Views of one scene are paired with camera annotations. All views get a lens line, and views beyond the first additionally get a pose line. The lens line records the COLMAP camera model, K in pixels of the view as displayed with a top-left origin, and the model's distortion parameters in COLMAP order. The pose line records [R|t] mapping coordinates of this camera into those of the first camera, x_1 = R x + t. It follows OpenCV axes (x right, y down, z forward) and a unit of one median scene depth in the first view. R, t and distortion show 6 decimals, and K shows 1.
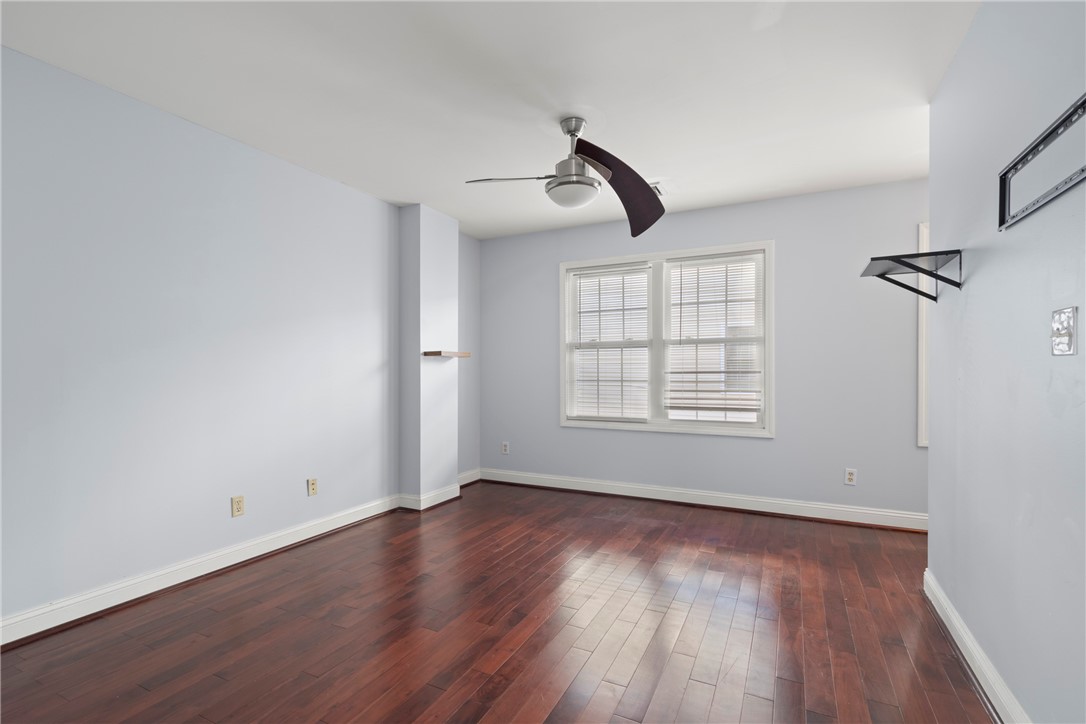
lens RADIAL K [[498.9, 0, 539.9], [0, 498.9, 368.1], [0, 0, 1]] dist [0.002691, -0.001381]
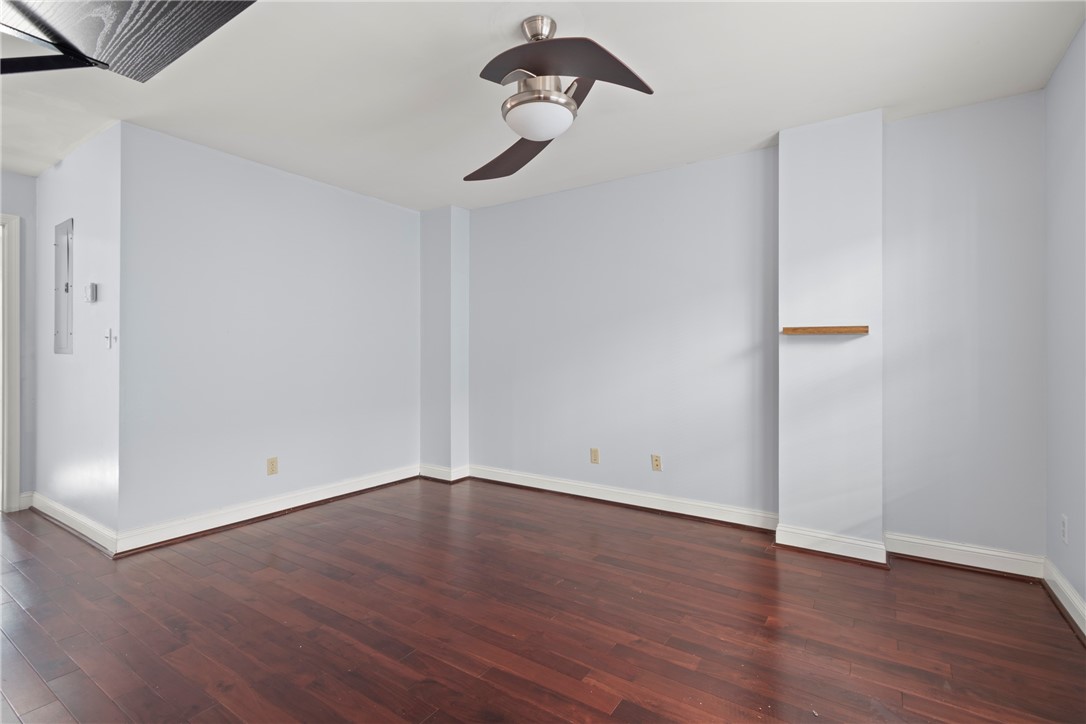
lens RADIAL K [[498.9, 0, 546.4], [0, 498.9, 360.8], [0, 0, 1]] dist [0.002691, -0.001381]
pose [[-0.126063, 0.009219, -0.991979, 0.541038], [0.006316, 0.999944, 0.008490, 0.005076], [0.992002, -0.005195, -0.126114, 0.757118]]
